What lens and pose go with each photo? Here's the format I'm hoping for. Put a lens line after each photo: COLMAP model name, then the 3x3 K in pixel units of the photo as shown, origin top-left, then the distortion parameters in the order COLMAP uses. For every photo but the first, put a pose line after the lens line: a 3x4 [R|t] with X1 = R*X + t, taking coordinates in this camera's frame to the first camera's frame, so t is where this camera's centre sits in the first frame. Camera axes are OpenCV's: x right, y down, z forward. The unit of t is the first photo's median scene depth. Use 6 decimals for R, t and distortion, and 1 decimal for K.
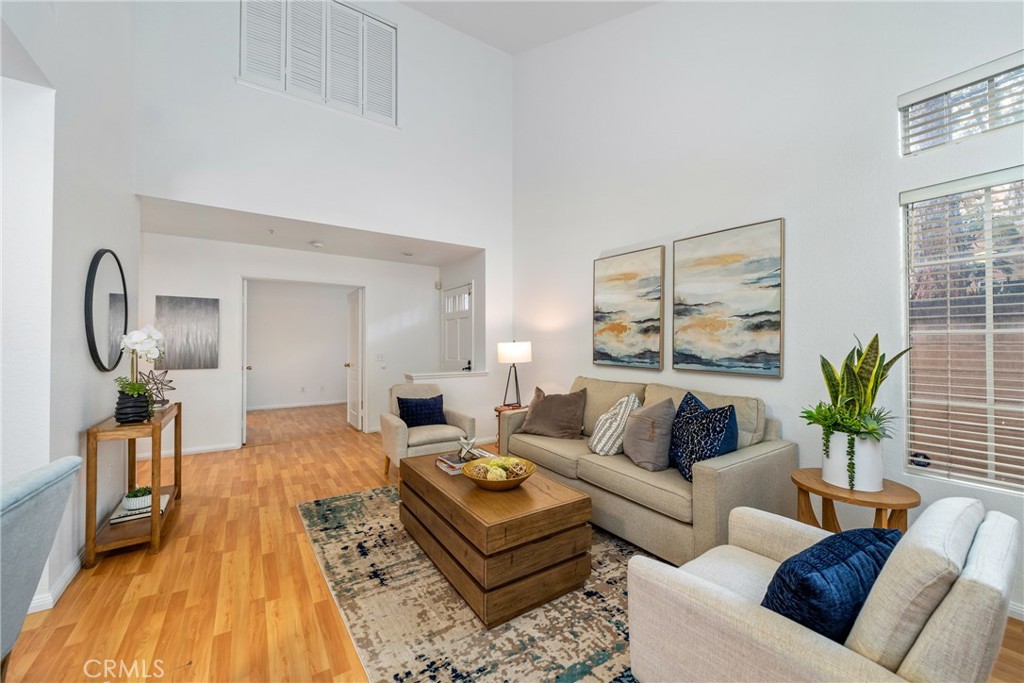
lens RADIAL K [[399.7, 0, 511.9], [0, 399.7, 331.5], [0, 0, 1]] dist [-0.006677, -0.000321]
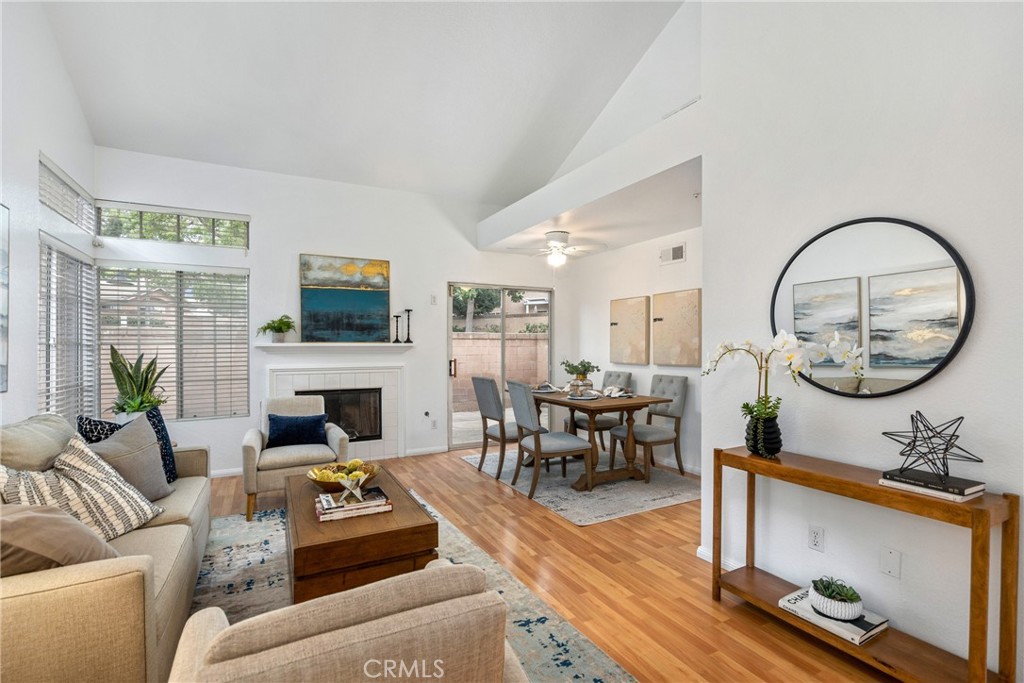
lens RADIAL K [[469.5, 0, 512.6], [0, 469.5, 348.1], [0, 0, 1]] dist [-0.007519, 0.005107]
pose [[-0.995728, -0.004273, 0.092237, -0.420522], [-0.006651, 0.999653, -0.025491, 0.031847], [-0.092096, -0.025996, -0.995411, 1.582729]]
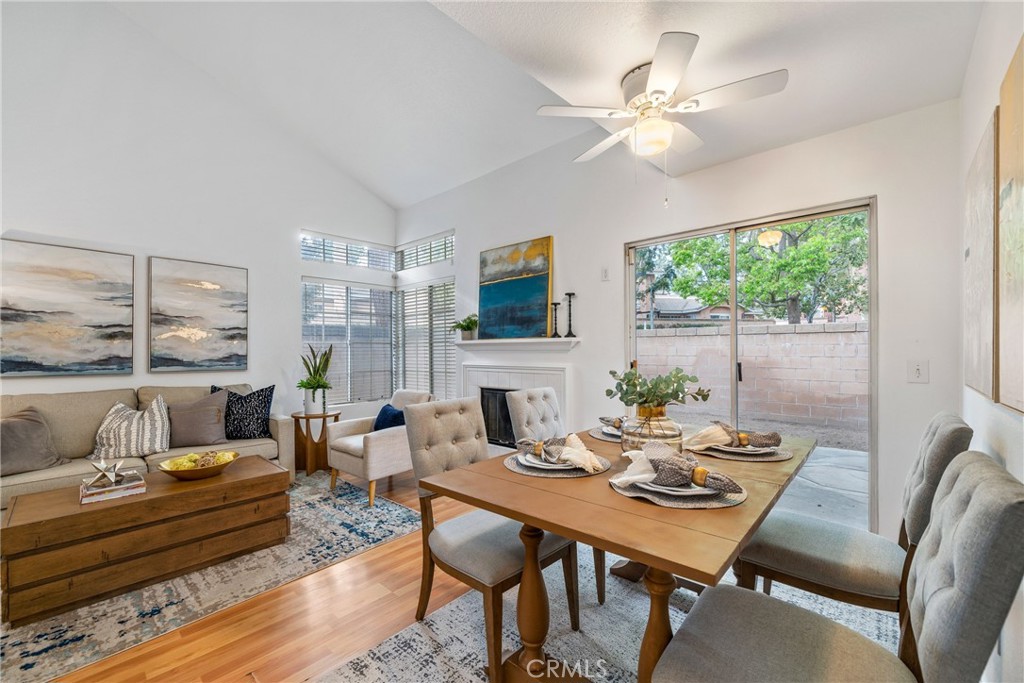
lens RADIAL K [[424.5, 0, 509.1], [0, 424.5, 348.8], [0, 0, 1]] dist [-0.001136, -0.000386]
pose [[-0.237568, -0.003924, 0.971363, -0.994317], [-0.022968, 0.999735, -0.001578, 0.008811], [-0.971099, -0.022685, -0.237595, 0.326692]]
